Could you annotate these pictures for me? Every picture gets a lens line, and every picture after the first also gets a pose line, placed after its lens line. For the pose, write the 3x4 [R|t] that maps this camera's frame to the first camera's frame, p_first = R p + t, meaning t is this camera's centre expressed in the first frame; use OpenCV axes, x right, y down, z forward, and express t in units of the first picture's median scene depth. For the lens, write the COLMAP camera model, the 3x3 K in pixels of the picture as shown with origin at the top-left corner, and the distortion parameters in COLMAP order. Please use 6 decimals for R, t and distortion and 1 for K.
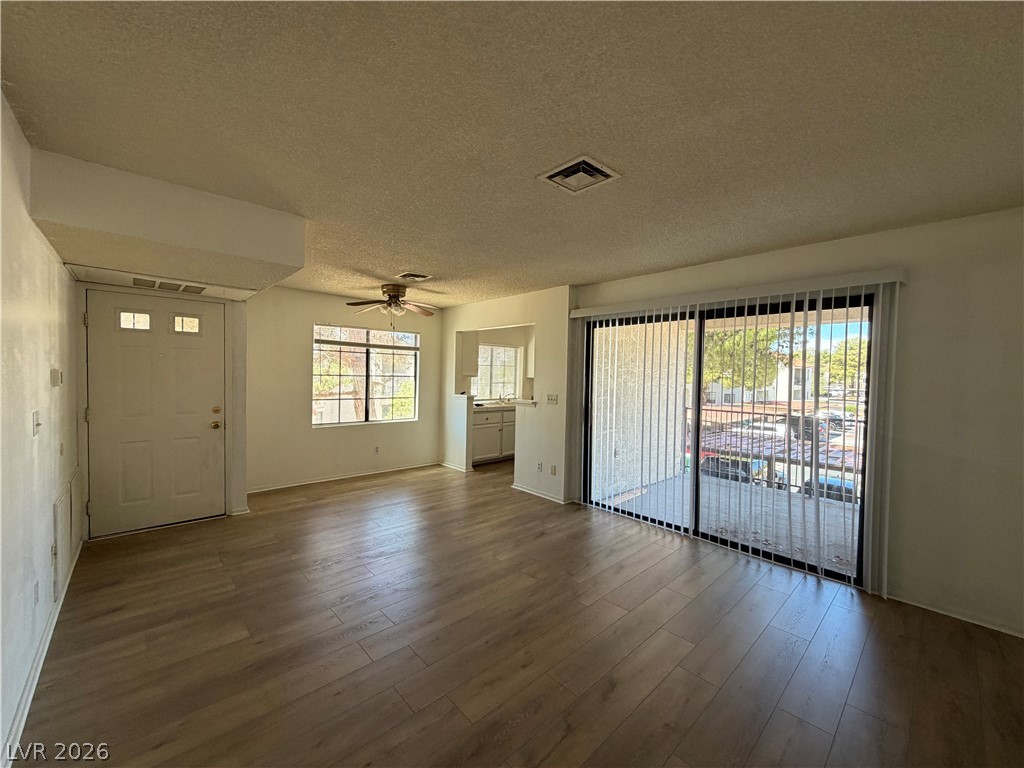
lens RADIAL K [[408.8, 0, 512.5], [0, 408.8, 381.6], [0, 0, 1]] dist [0.000512, 0.000091]
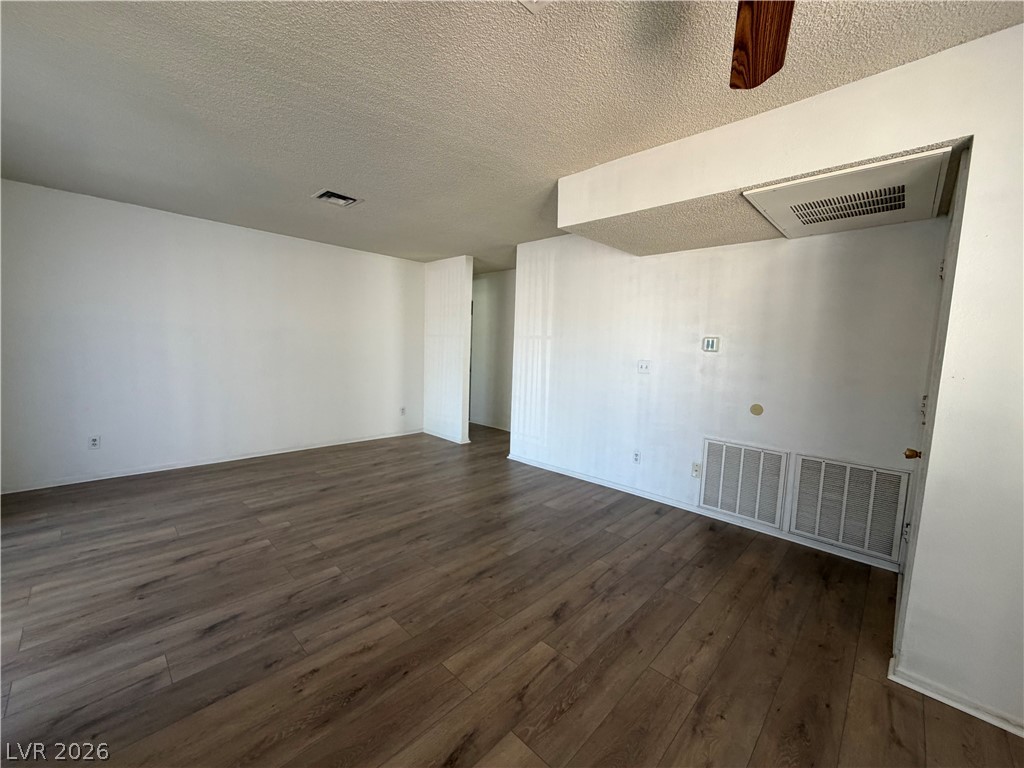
lens RADIAL K [[408.8, 0, 509.7], [0, 408.8, 381.7], [0, 0, 1]] dist [0.000512, 0.000091]
pose [[-0.996913, -0.051552, -0.059226, -0.341410], [-0.057960, 0.992000, 0.112147, -0.002065], [0.052971, 0.115234, -0.991925, 2.080230]]
